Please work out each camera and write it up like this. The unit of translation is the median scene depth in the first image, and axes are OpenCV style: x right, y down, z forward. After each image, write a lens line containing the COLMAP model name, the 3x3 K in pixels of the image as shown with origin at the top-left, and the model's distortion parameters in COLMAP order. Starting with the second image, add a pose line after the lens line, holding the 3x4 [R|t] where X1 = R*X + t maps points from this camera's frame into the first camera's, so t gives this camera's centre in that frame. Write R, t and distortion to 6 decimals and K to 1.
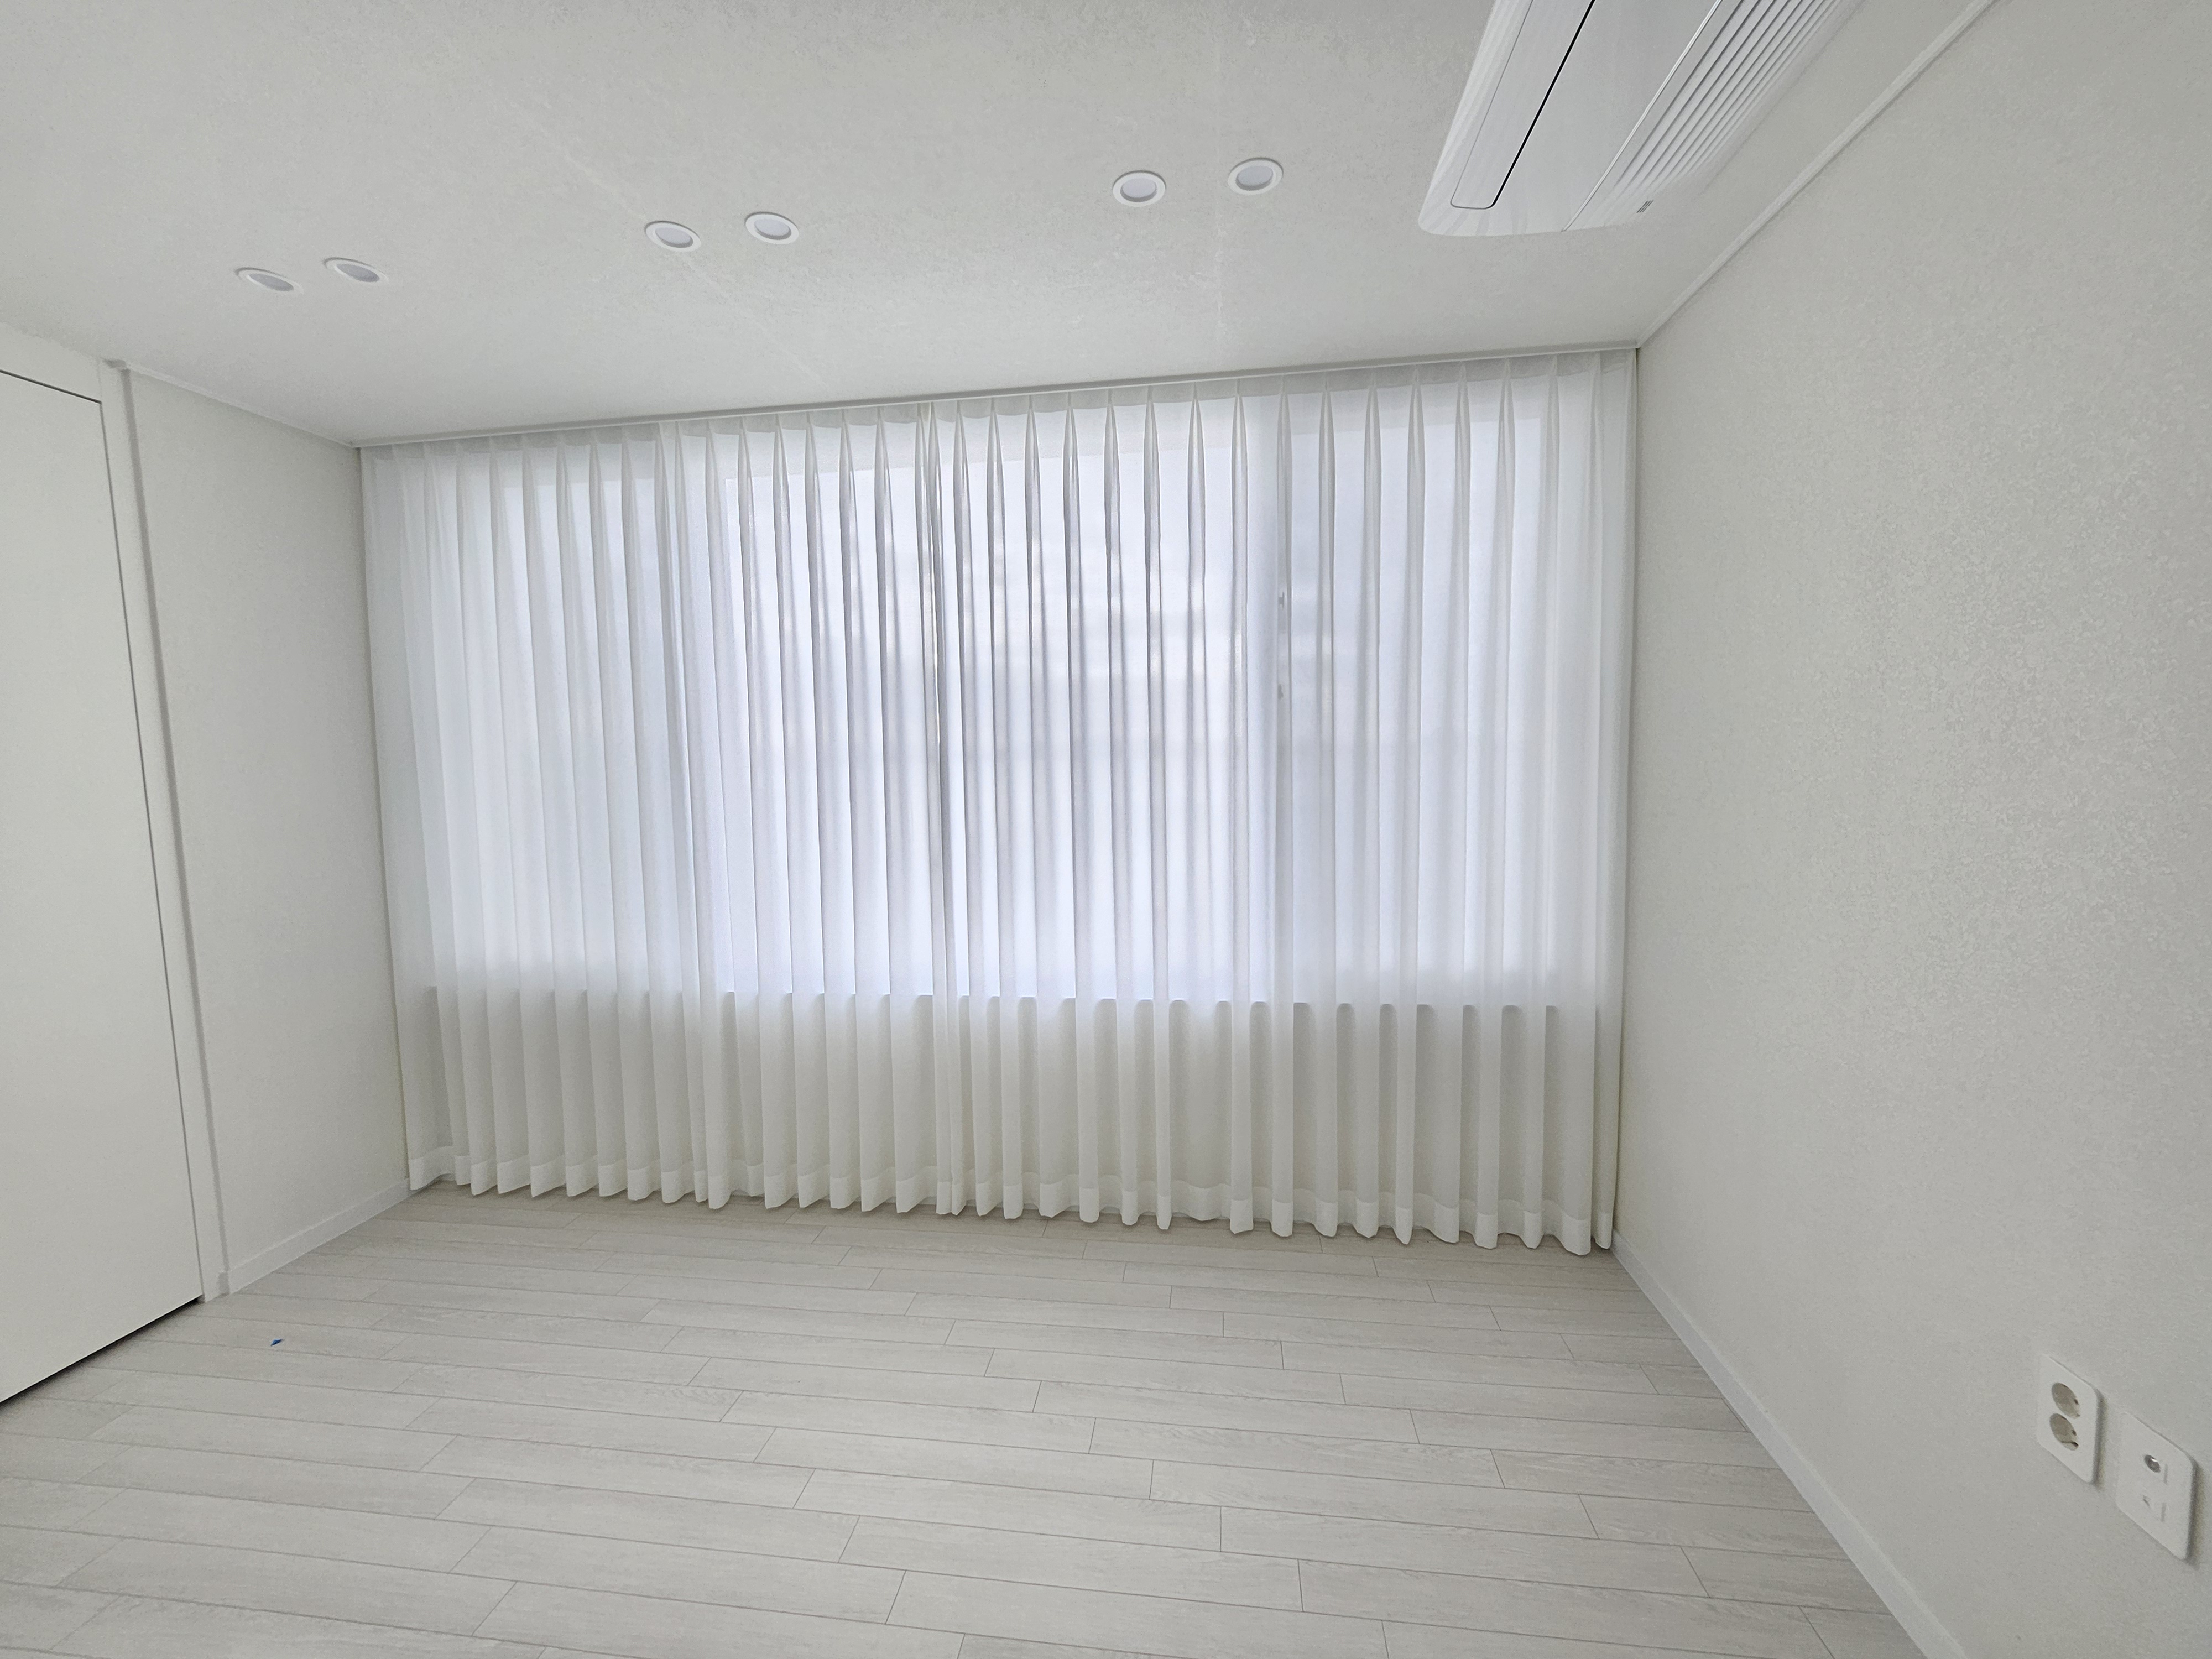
lens RADIAL K [[869.4, 0, 1109.9], [0, 869.4, 830.8], [0, 0, 1]] dist [-0.003226, -0.000110]
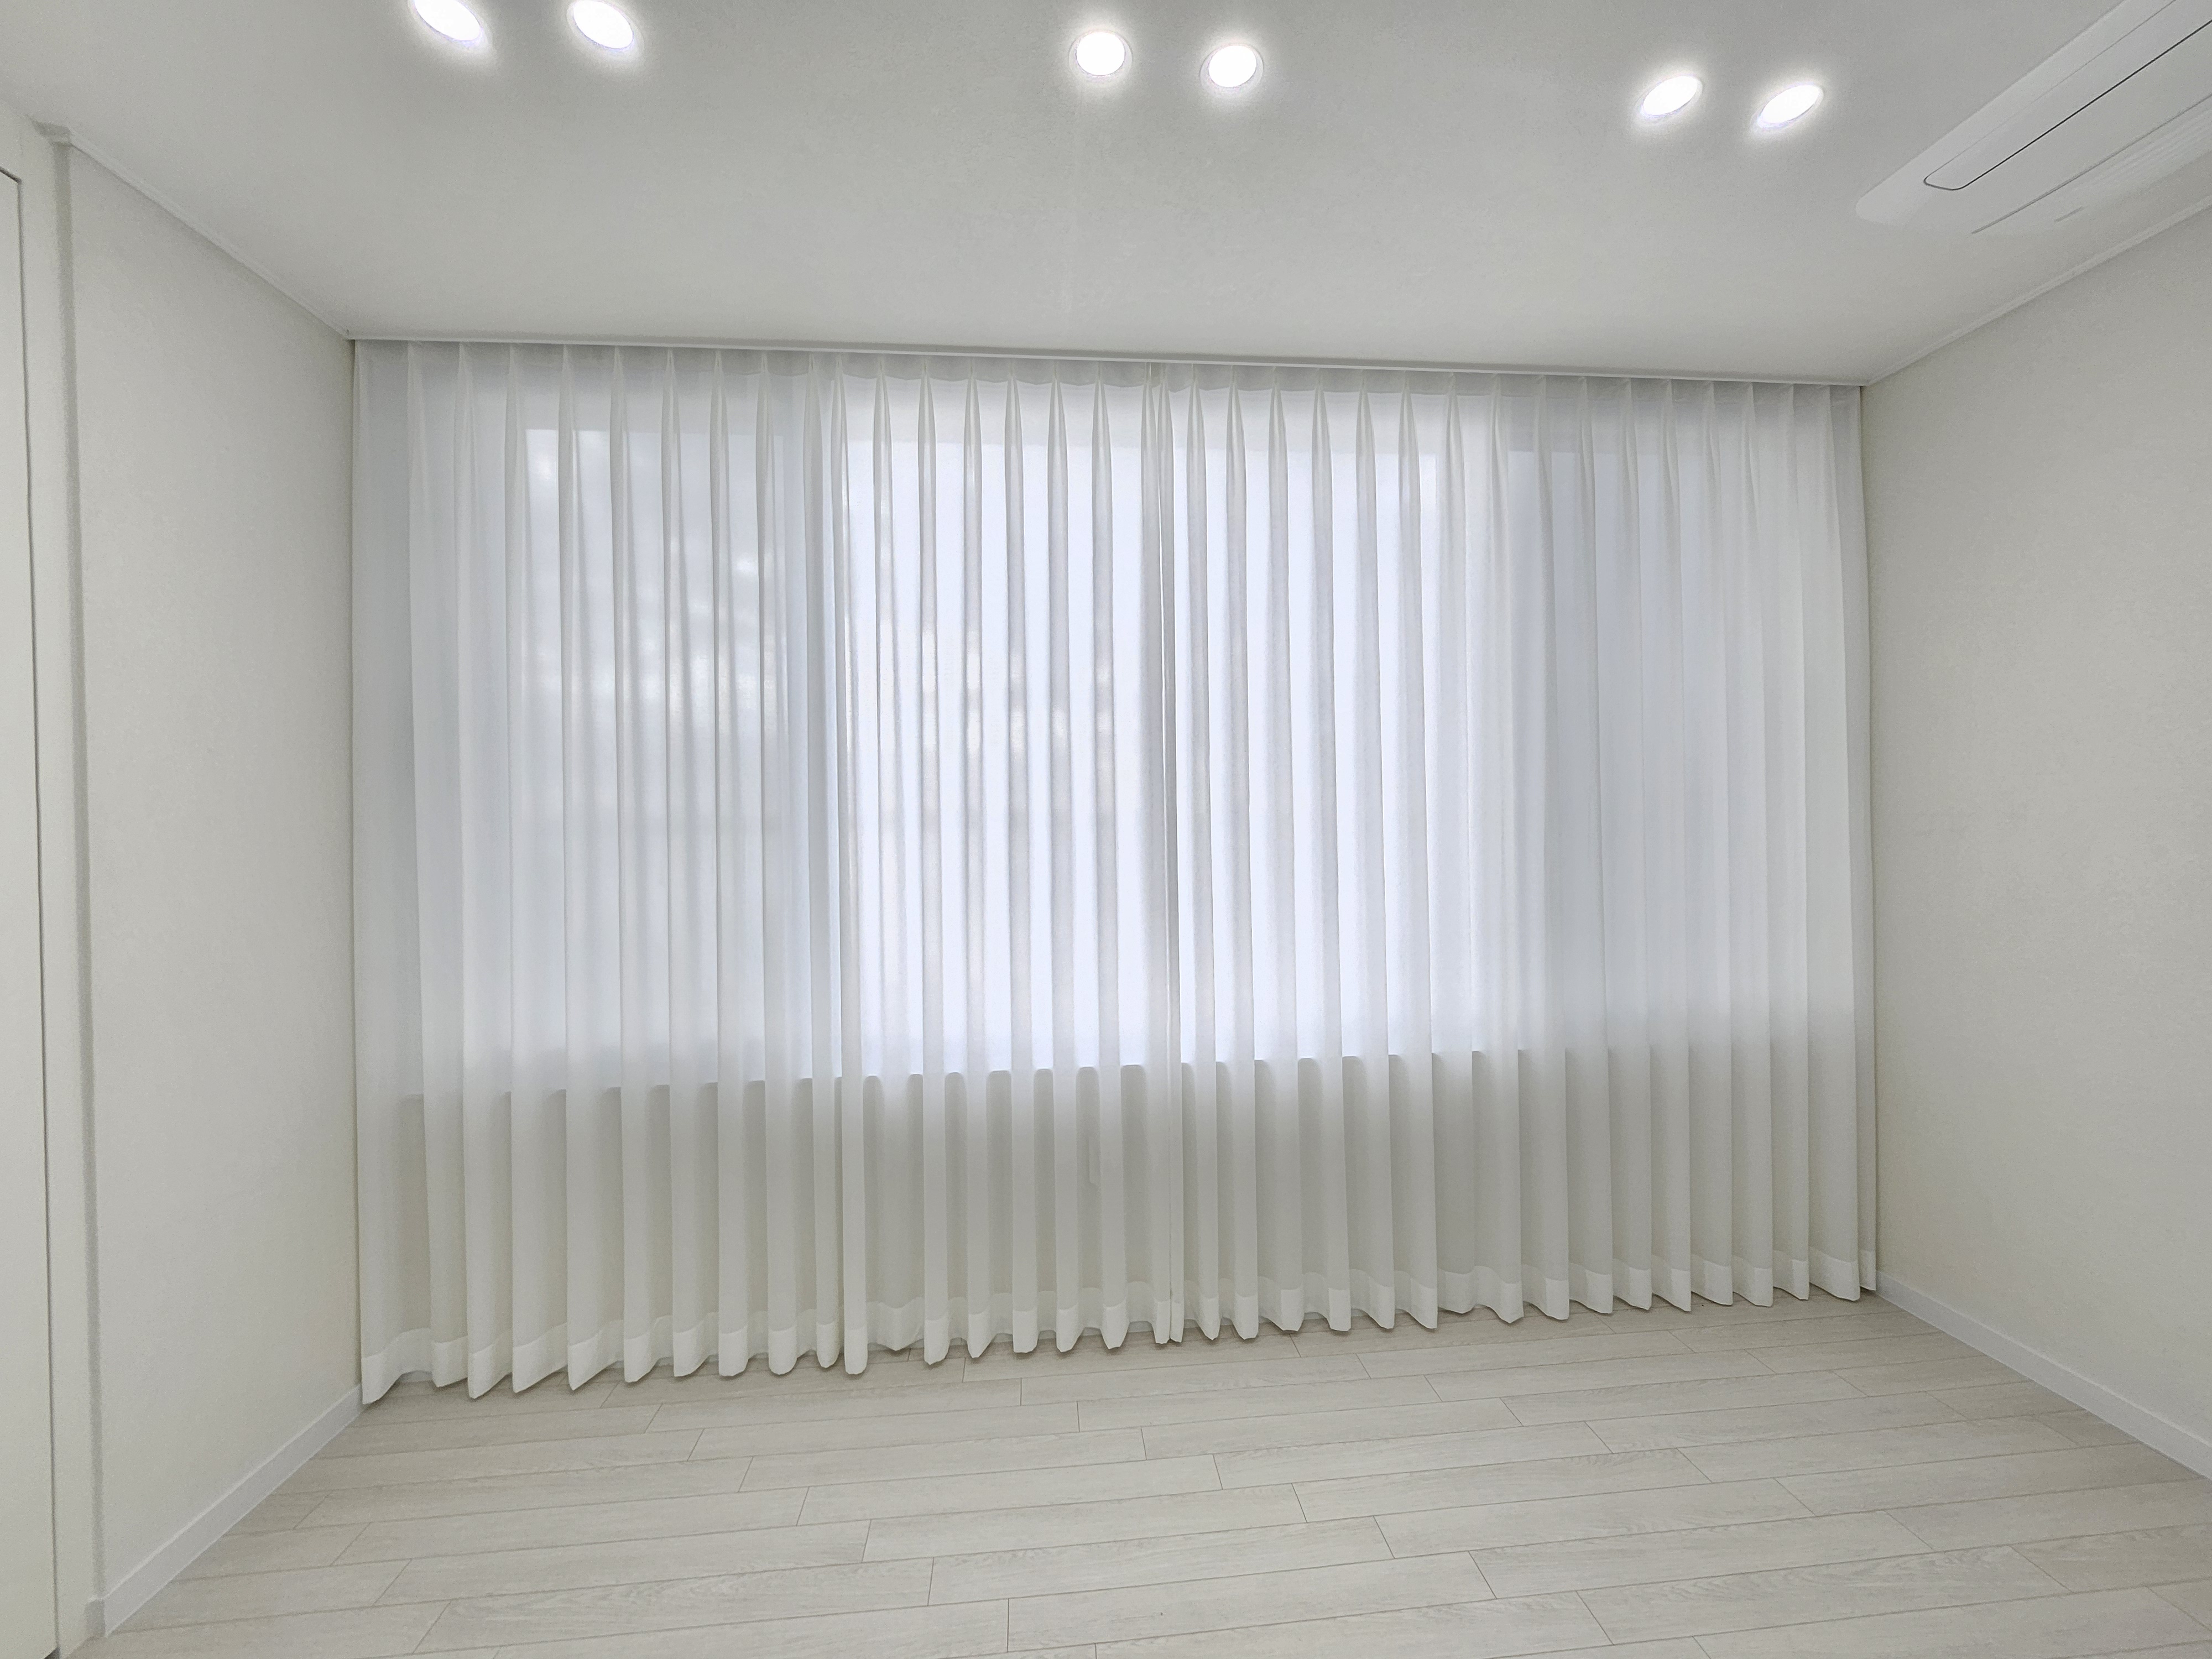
lens RADIAL K [[854.0, 0, 1102.0], [0, 854.0, 823.0], [0, 0, 1]] dist [-0.002989, 0.000004]
pose [[0.972682, 0.012799, 0.231790, -0.453242], [0.008285, 0.995929, -0.089760, 0.031303], [-0.231995, 0.089228, 0.968616, 0.205399]]
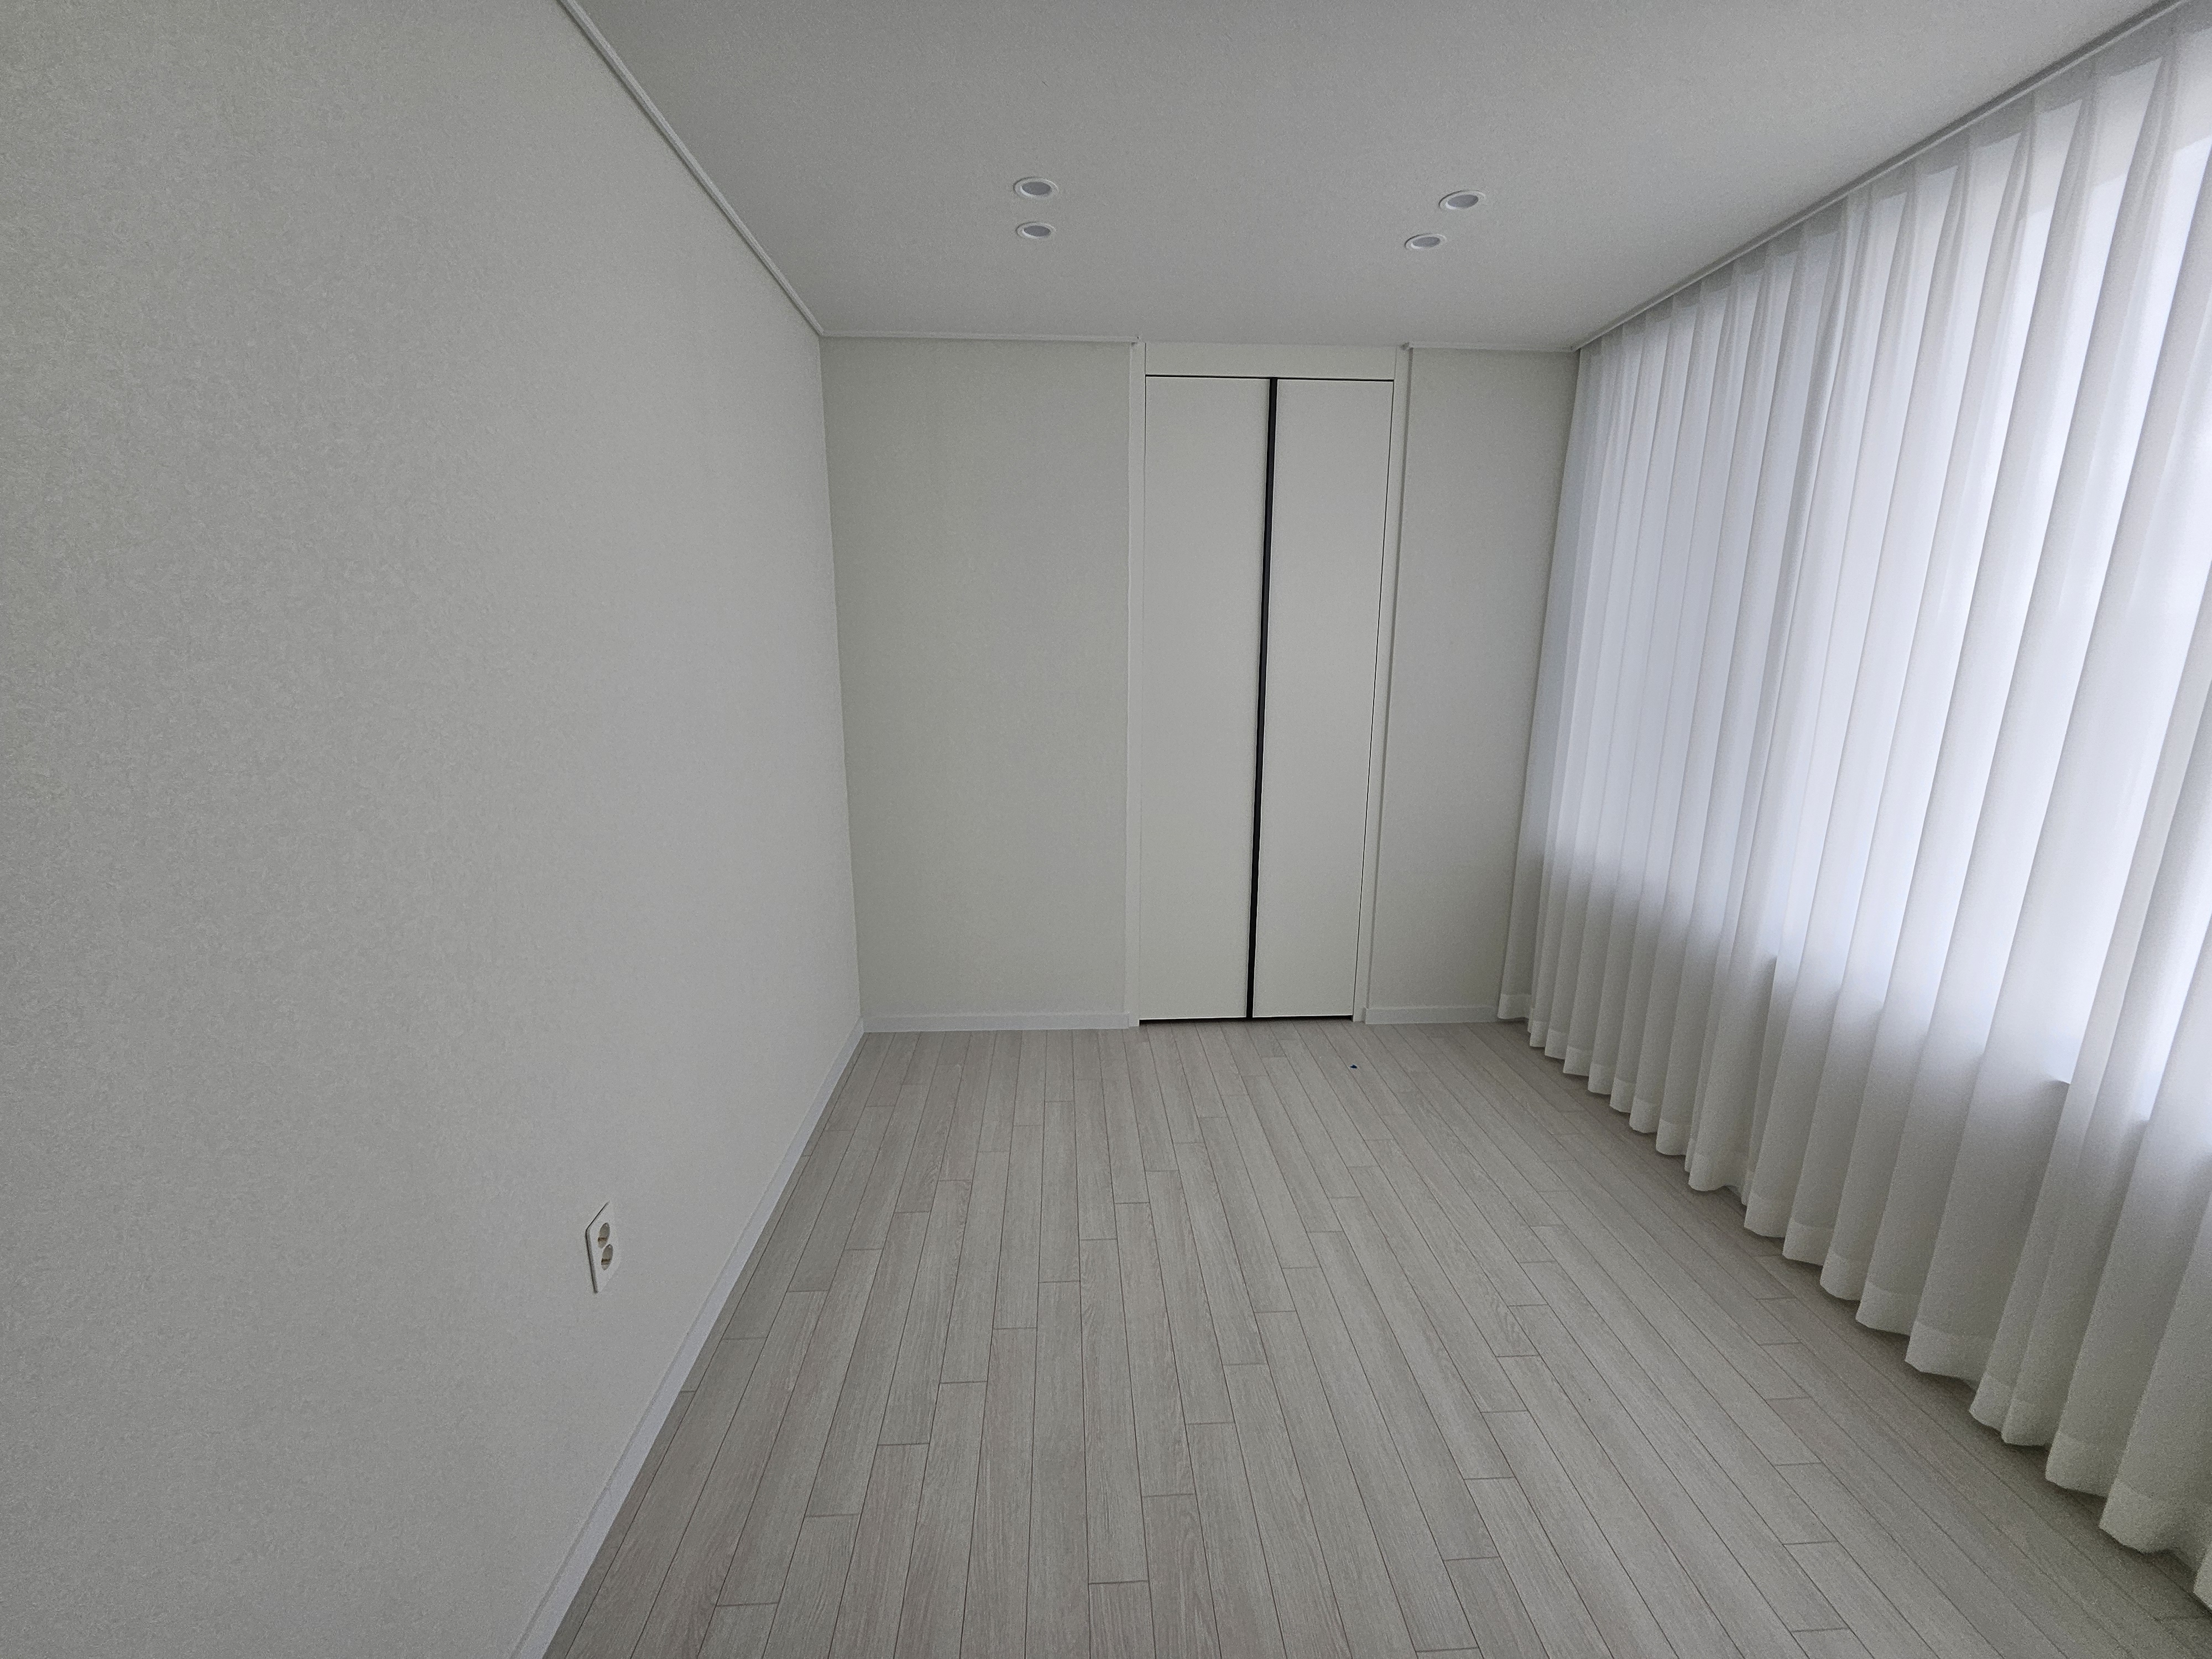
lens RADIAL K [[869.4, 0, 1109.9], [0, 869.4, 830.8], [0, 0, 1]] dist [-0.003226, -0.000110]
pose [[0.185608, 0.228646, -0.955652, 0.192533], [-0.095772, 0.972130, 0.213987, -0.041005], [0.977946, 0.051807, 0.202333, 0.257631]]
